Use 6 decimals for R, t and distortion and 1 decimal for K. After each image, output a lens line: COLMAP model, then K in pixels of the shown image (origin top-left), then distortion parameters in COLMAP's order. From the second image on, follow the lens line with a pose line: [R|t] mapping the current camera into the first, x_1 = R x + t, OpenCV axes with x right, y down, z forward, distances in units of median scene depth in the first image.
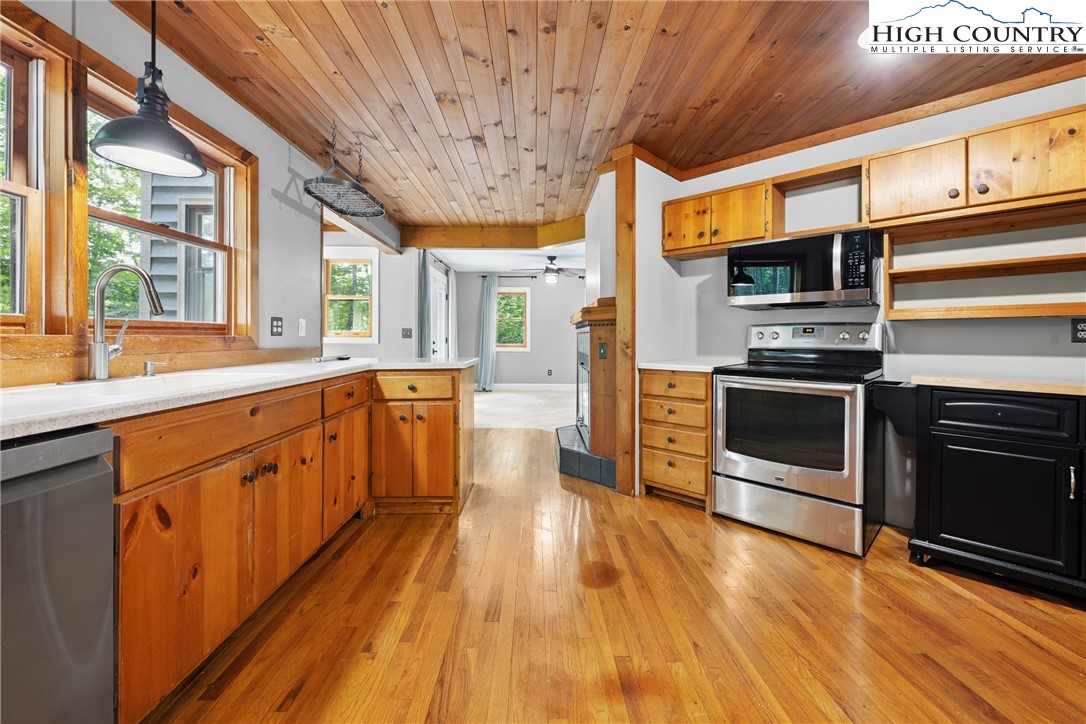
lens RADIAL K [[431.8, 0, 519.7], [0, 431.8, 335.5], [0, 0, 1]] dist [-0.005579, 0.000268]
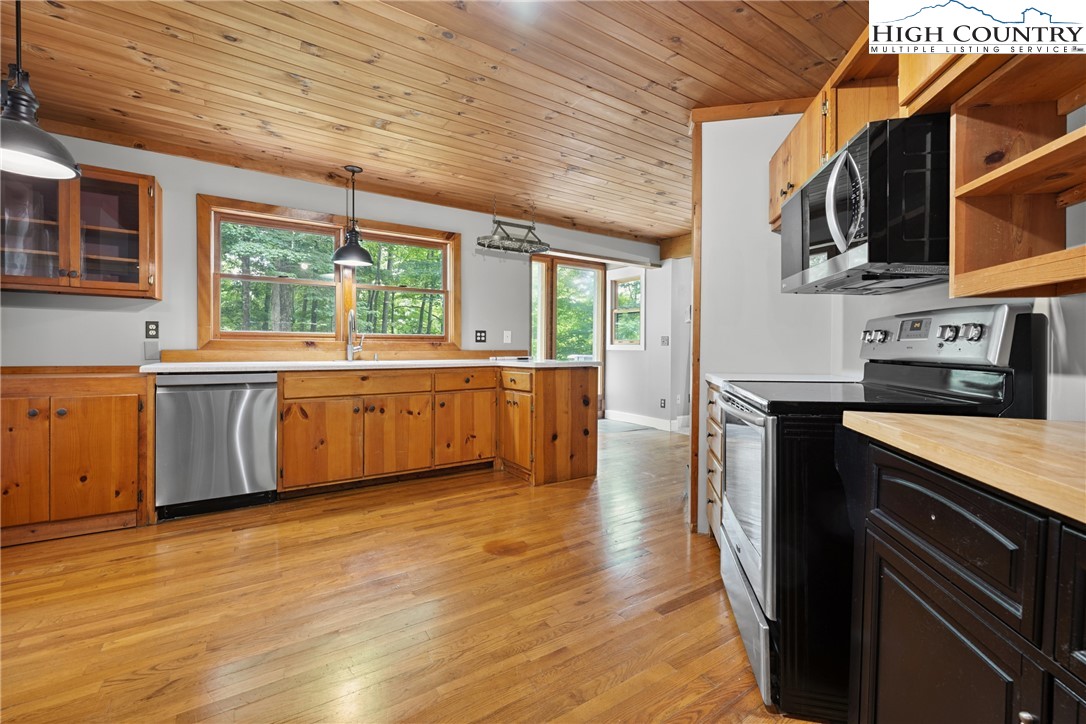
lens RADIAL K [[431.8, 0, 550.4], [0, 431.8, 347.2], [0, 0, 1]] dist [-0.005579, 0.000268]
pose [[0.566029, 0.002054, -0.824383, 1.096187], [-0.000503, 0.999998, 0.002146, 0.018503], [0.824385, -0.000800, 0.566028, 0.411927]]
